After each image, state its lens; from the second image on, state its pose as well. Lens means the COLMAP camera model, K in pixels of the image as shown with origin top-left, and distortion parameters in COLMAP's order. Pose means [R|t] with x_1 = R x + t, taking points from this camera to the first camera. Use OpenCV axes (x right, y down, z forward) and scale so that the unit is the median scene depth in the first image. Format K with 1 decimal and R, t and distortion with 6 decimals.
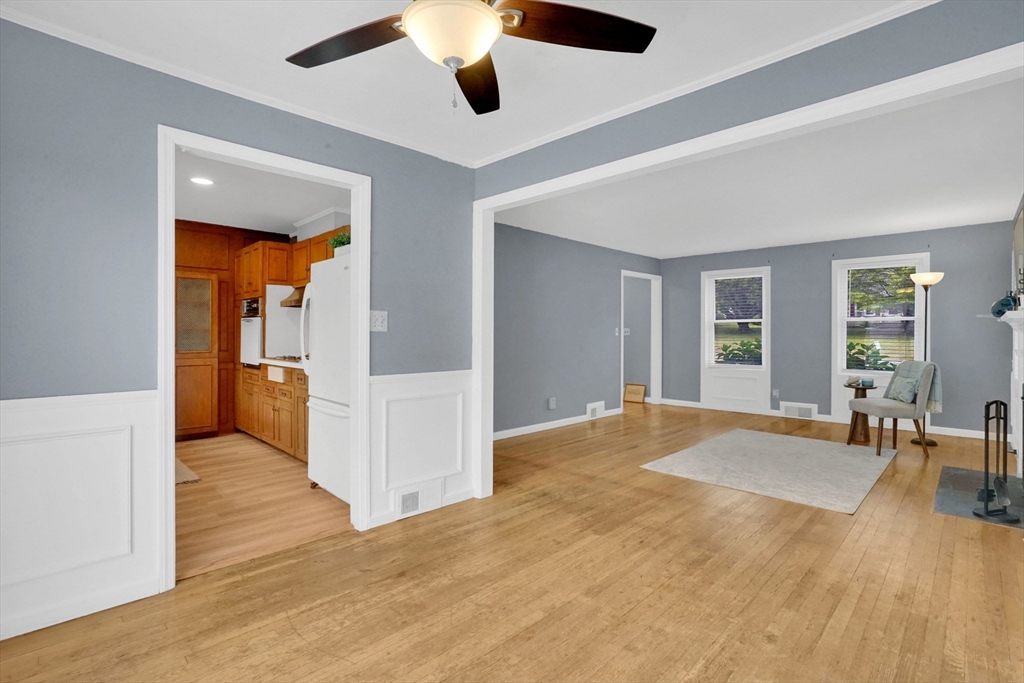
lens RADIAL K [[480.0, 0, 512.0], [0, 480.0, 341.5], [0, 0, 1]] dist [-0.040315, 0.020536]
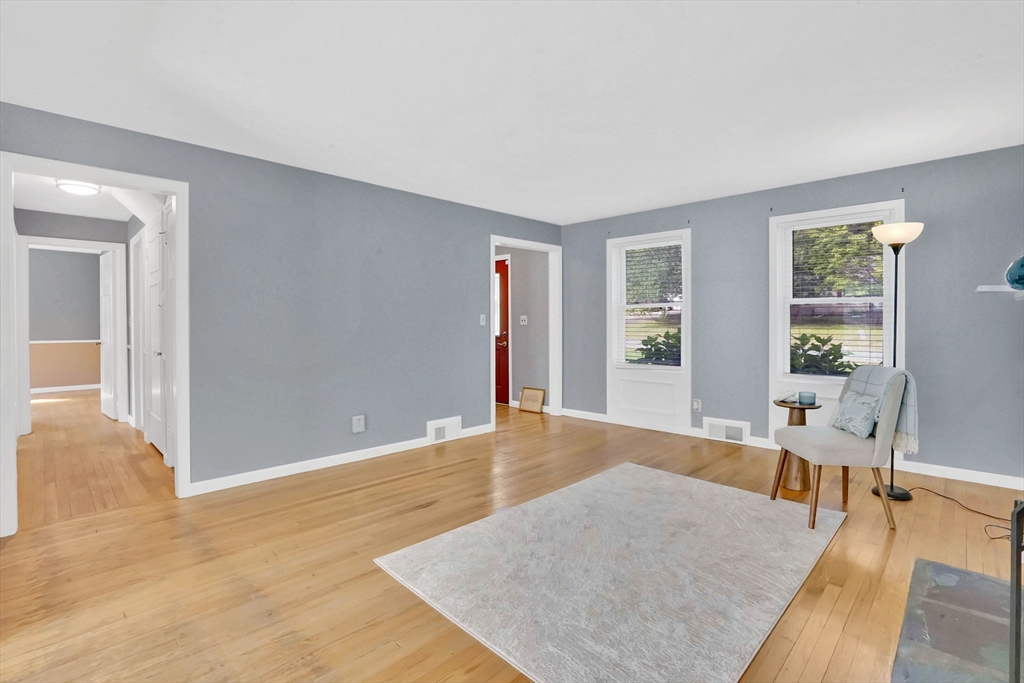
lens RADIAL K [[483.6, 0, 511.7], [0, 483.6, 333.6], [0, 0, 1]] dist [-0.052811, 0.023812]
pose [[0.999933, -0.001806, 0.011467, 0.272639], [0.001741, 0.999982, 0.005703, -0.003919], [-0.011477, -0.005683, 0.999918, 0.285106]]
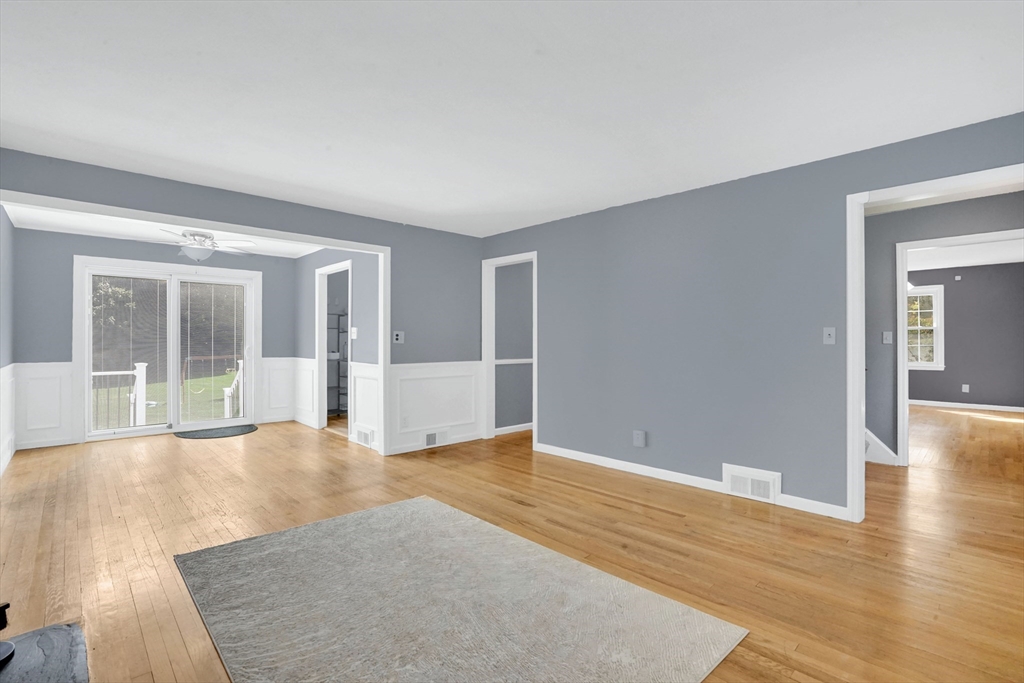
lens RADIAL K [[483.6, 0, 511.7], [0, 483.6, 333.6], [0, 0, 1]] dist [-0.052811, 0.023812]
pose [[-0.022457, -0.008426, -0.999712, 0.727744], [-0.017722, 0.999811, -0.008029, -0.014457], [0.999591, 0.017537, -0.022602, 0.758545]]
